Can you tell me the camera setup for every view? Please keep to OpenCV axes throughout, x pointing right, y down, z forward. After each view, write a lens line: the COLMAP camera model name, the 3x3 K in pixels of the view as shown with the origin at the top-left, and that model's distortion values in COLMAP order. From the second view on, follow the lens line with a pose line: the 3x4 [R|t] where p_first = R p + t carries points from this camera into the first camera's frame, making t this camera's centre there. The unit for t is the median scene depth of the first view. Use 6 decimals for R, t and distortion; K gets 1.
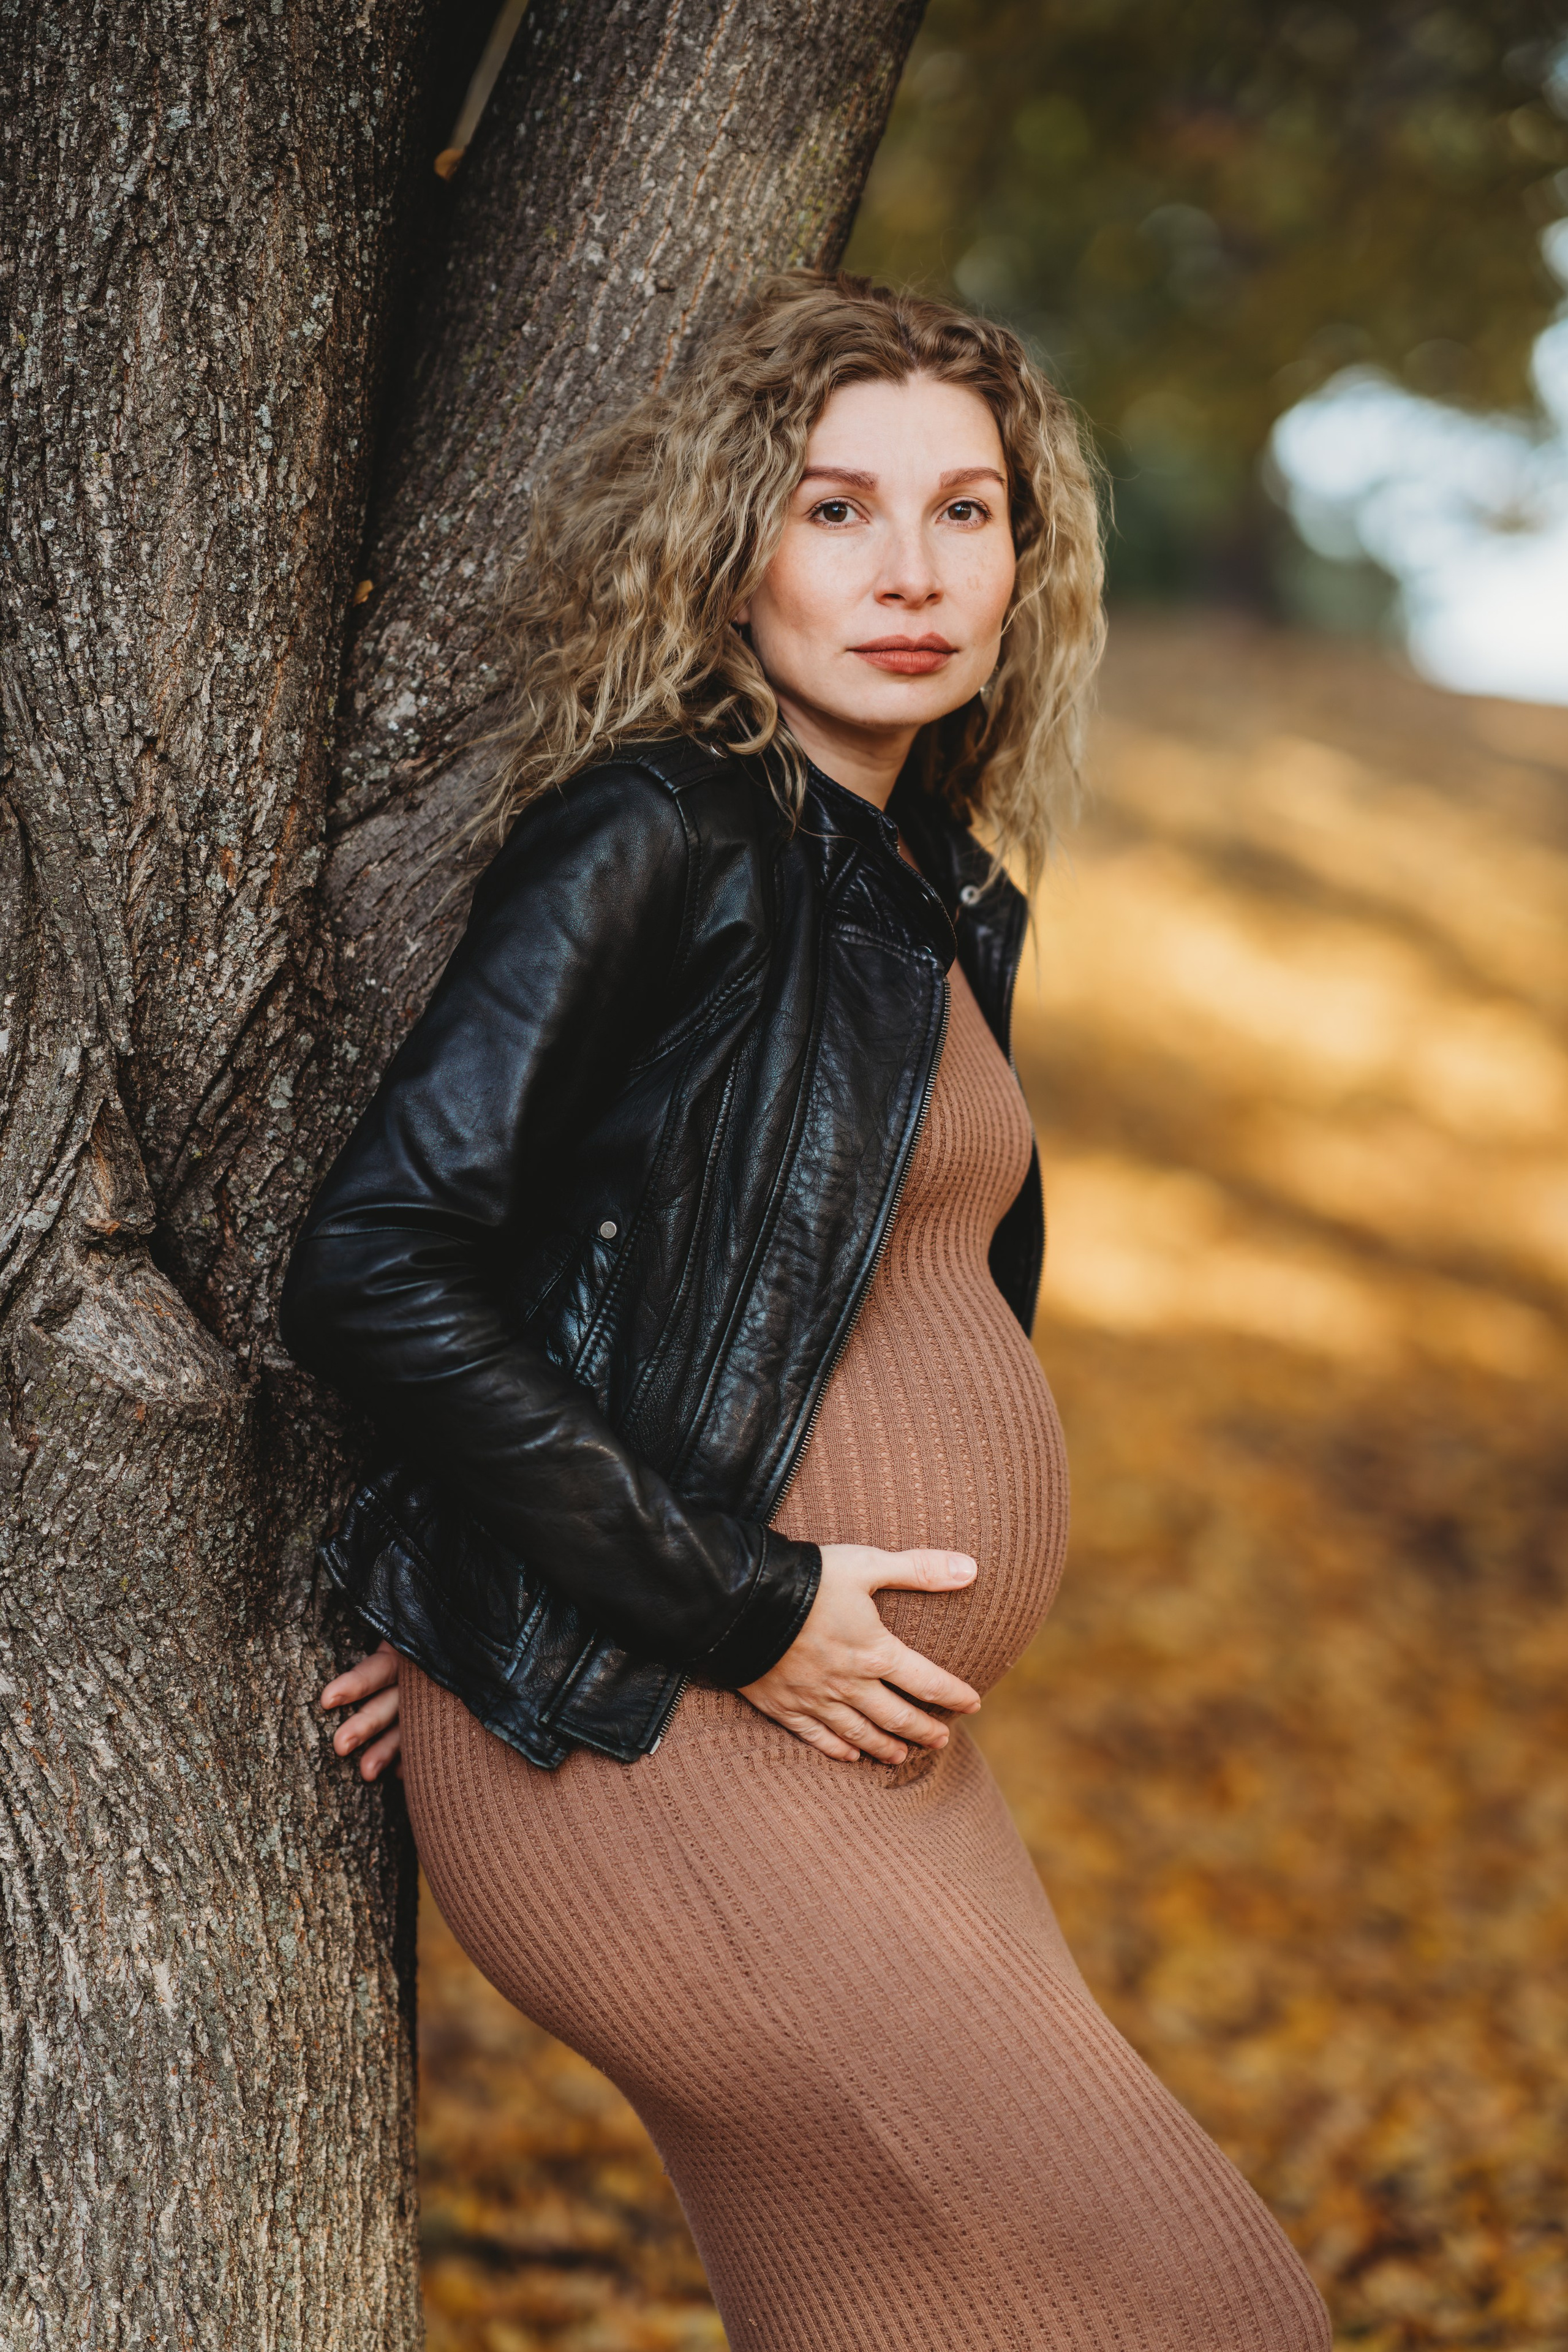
lens RADIAL K [[5616.9, 0, 785.5], [0, 5616.9, 1186.8], [0, 0, 1]] dist [0.091364, 0.000000]
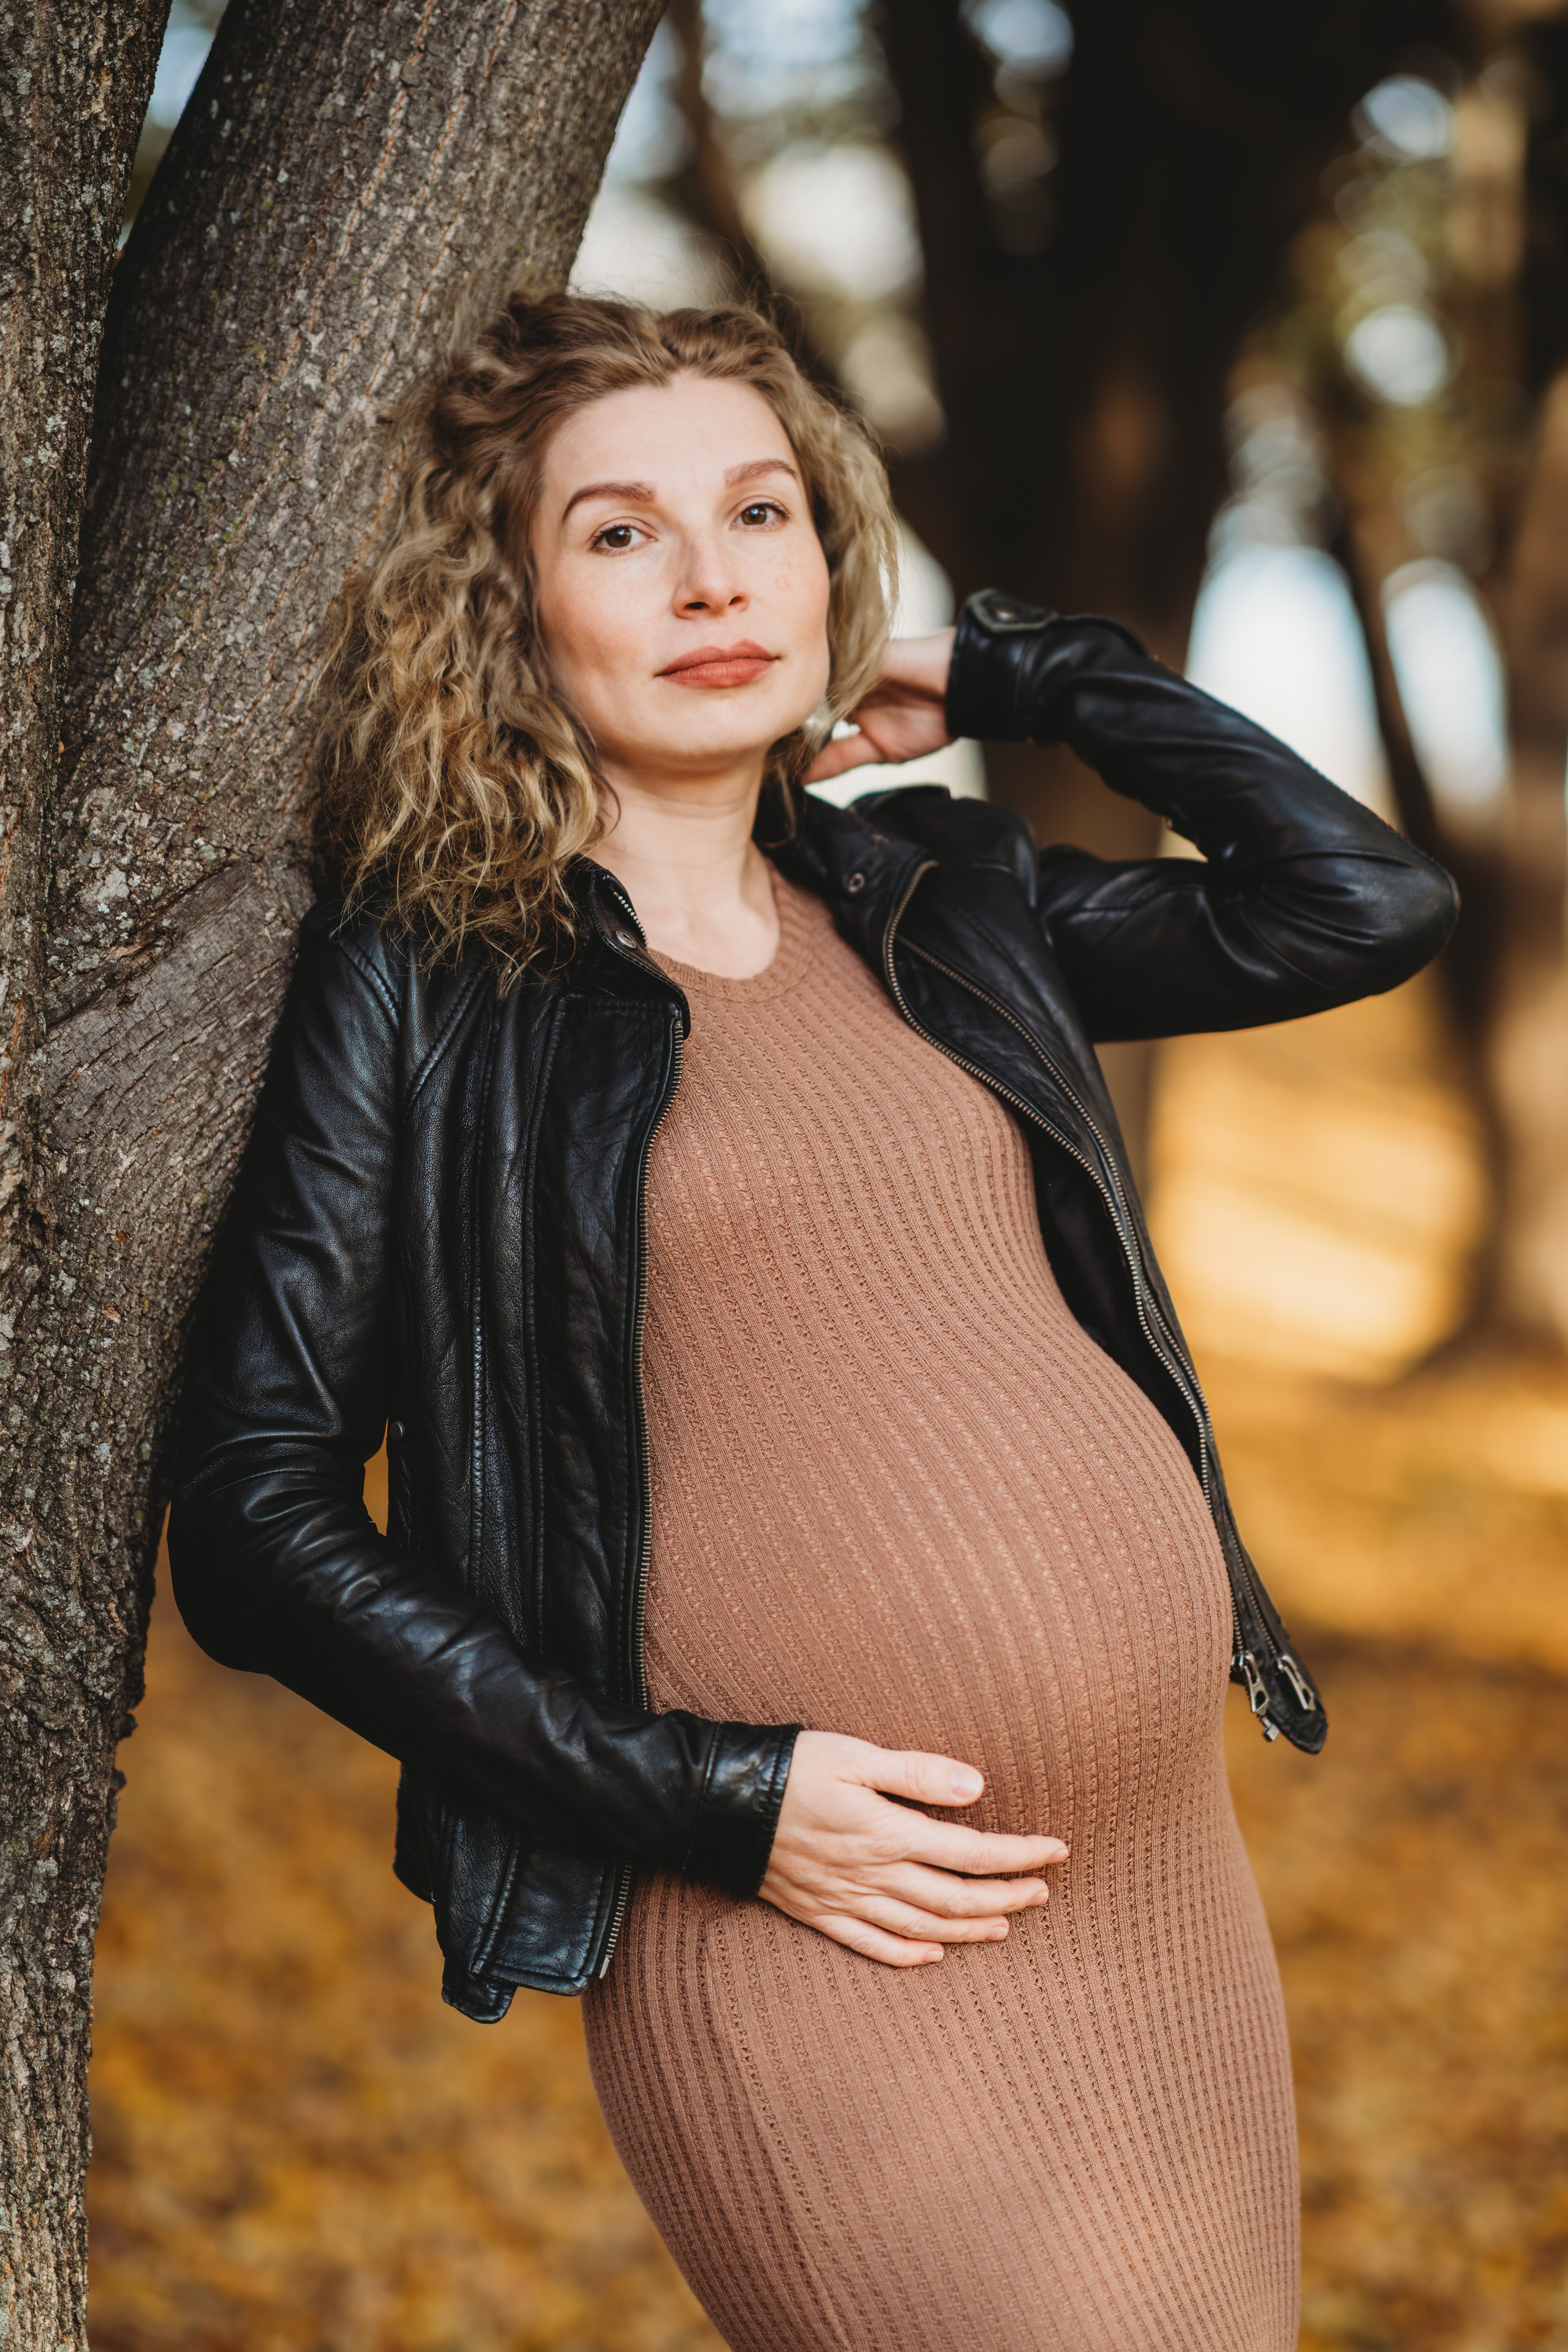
lens RADIAL K [[5616.9, 0, 784.3], [0, 5616.9, 1162.5], [0, 0, 1]] dist [0.091364, 0.000000]
pose [[0.959011, -0.001092, 0.283367, -0.215803], [0.004397, 0.999930, -0.011026, -0.032337], [-0.283335, 0.011820, 0.958948, 0.132033]]
